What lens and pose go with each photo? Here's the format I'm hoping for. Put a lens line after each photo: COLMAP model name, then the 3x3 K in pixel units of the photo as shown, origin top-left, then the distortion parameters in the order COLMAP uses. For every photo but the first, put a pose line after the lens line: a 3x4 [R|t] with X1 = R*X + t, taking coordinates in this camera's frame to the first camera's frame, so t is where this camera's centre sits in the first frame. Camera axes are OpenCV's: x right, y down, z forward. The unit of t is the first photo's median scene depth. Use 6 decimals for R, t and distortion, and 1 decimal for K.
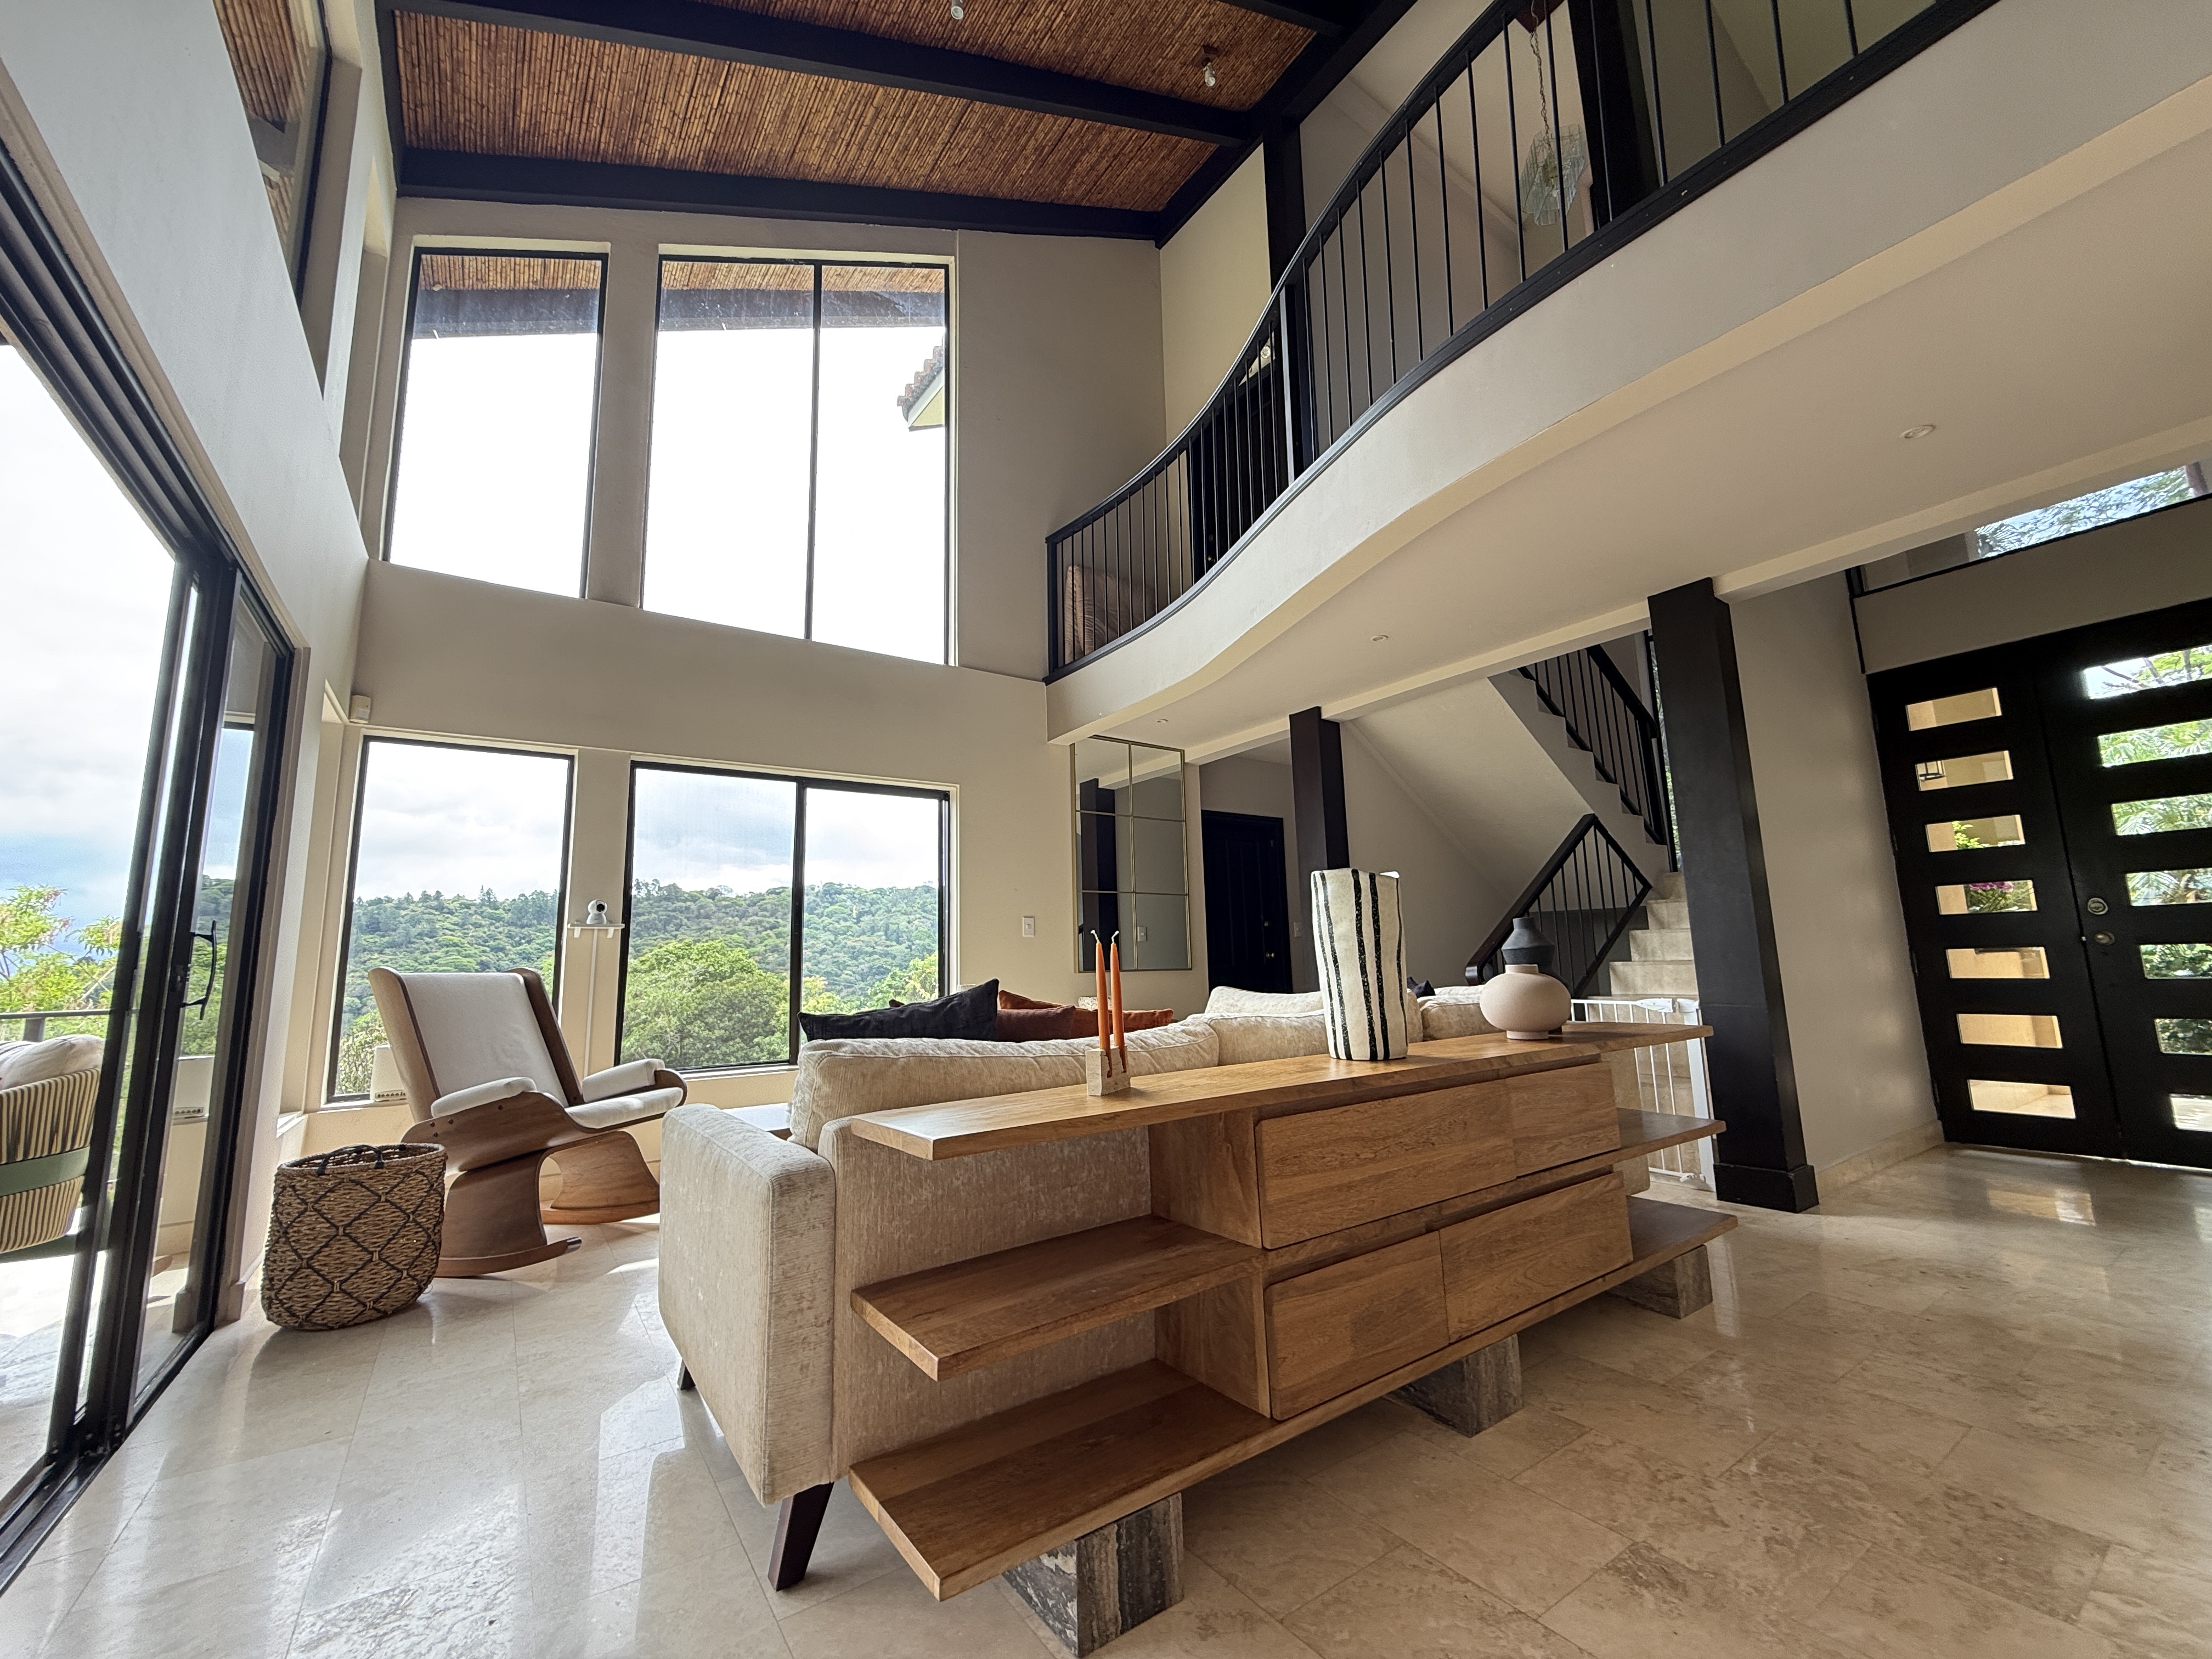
lens RADIAL K [[881.6, 0, 1106.0], [0, 881.6, 829.5], [0, 0, 1]] dist [-0.001771, 0.000437]
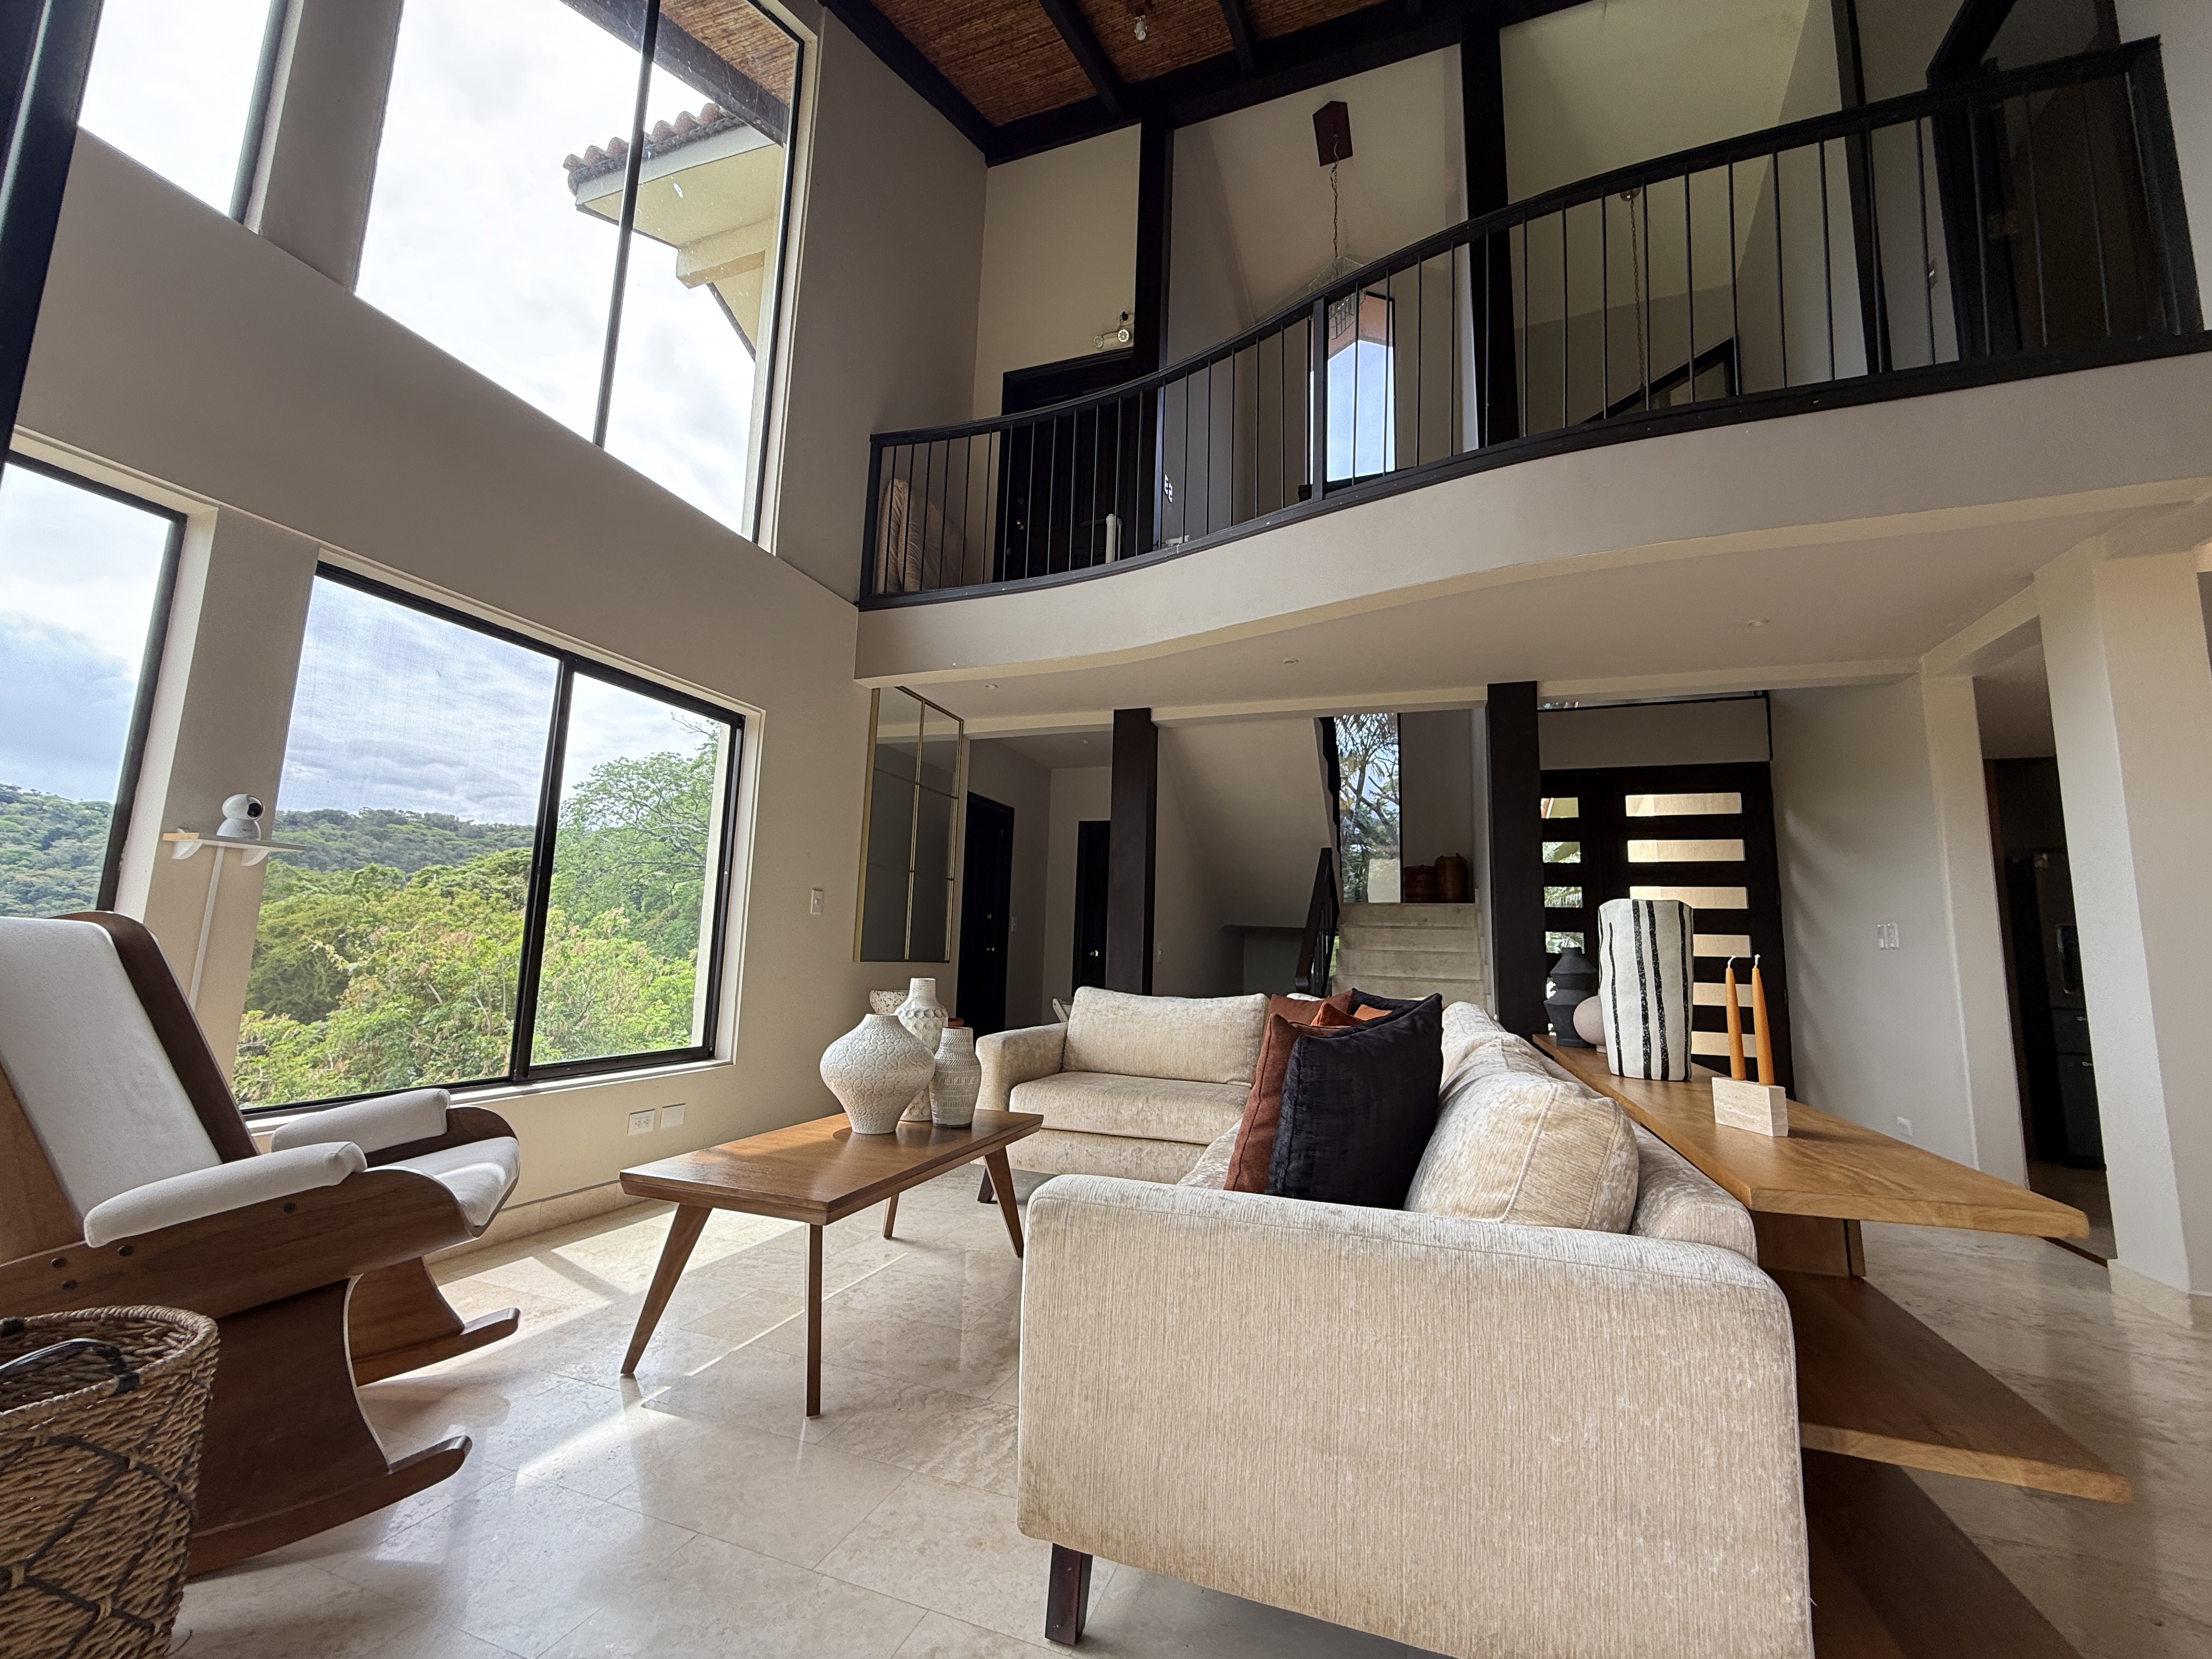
lens RADIAL K [[881.6, 0, 1106.0], [0, 881.6, 829.5], [0, 0, 1]] dist [-0.001771, 0.000437]
pose [[0.816372, 0.131930, 0.562256, -0.362123], [-0.138970, 0.989827, -0.030479, 0.035633], [-0.560557, -0.053254, 0.826401, 0.208303]]
